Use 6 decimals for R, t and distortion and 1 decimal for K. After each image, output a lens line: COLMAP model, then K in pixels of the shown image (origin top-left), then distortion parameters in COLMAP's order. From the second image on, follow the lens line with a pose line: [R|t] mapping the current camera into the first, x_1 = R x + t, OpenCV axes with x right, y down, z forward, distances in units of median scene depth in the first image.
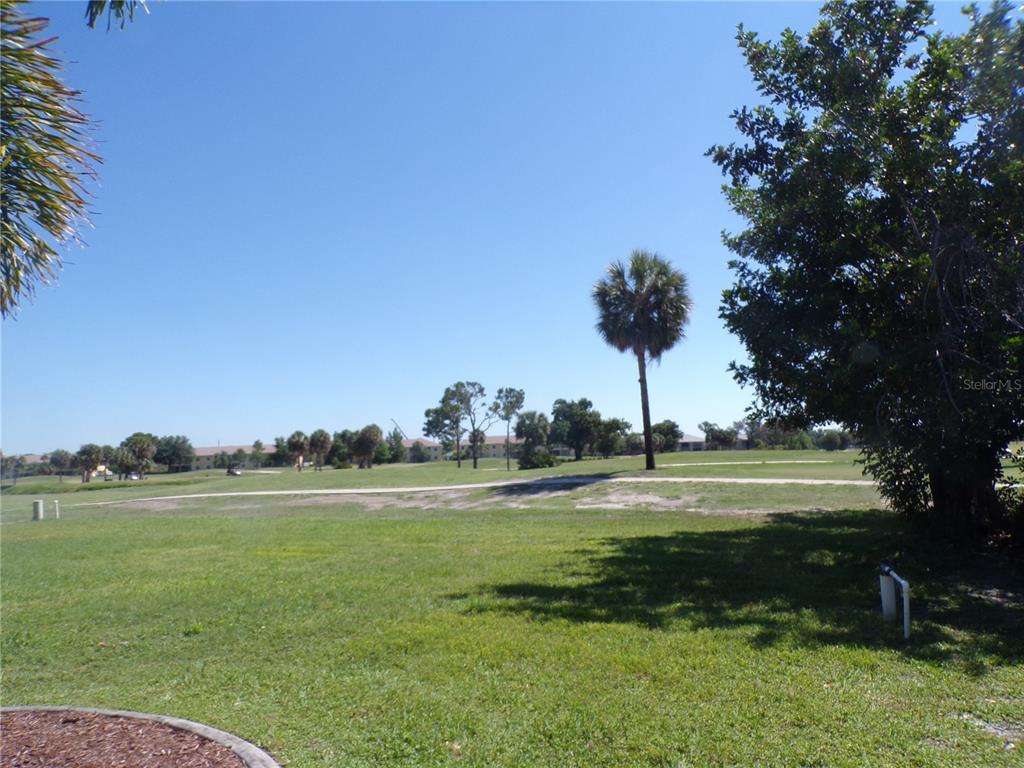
lens RADIAL K [[694.0, 0, 511.5], [0, 694.0, 395.8], [0, 0, 1]] dist [0.002705, 0.000624]
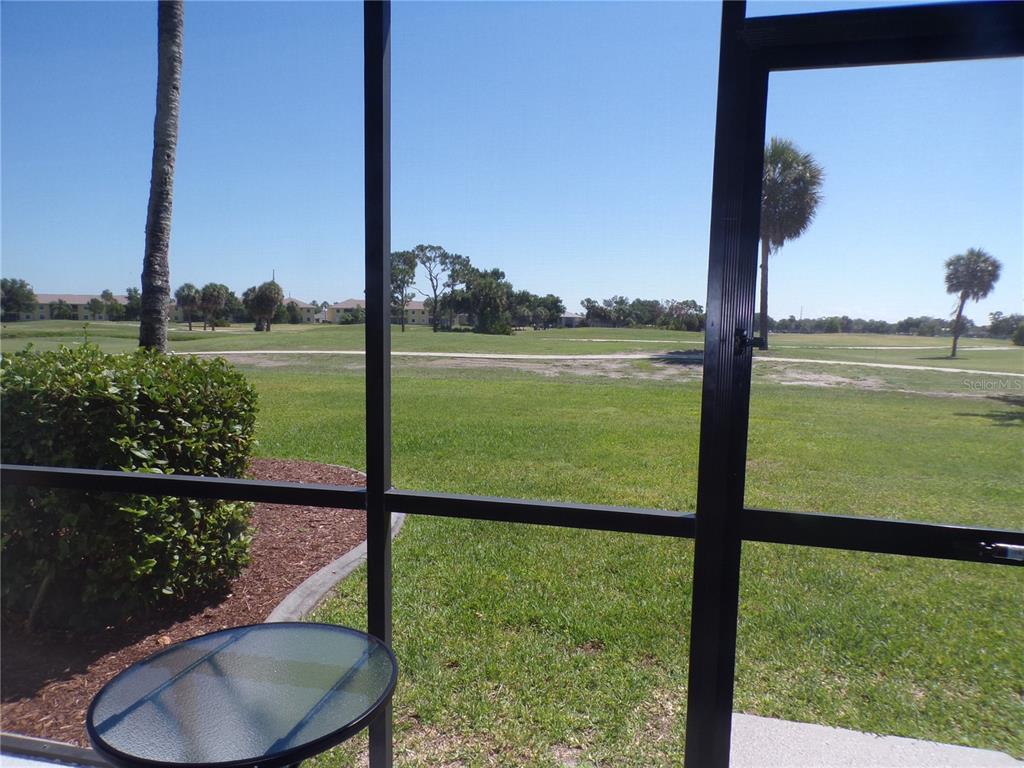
lens RADIAL K [[700.1, 0, 506.0], [0, 700.1, 391.5], [0, 0, 1]] dist [-0.021877, 0.031987]
pose [[0.979250, 0.033023, 0.199946, -0.126880], [-0.068613, 0.982391, 0.173782, 0.002375], [-0.190686, -0.183895, 0.964273, -0.003183]]
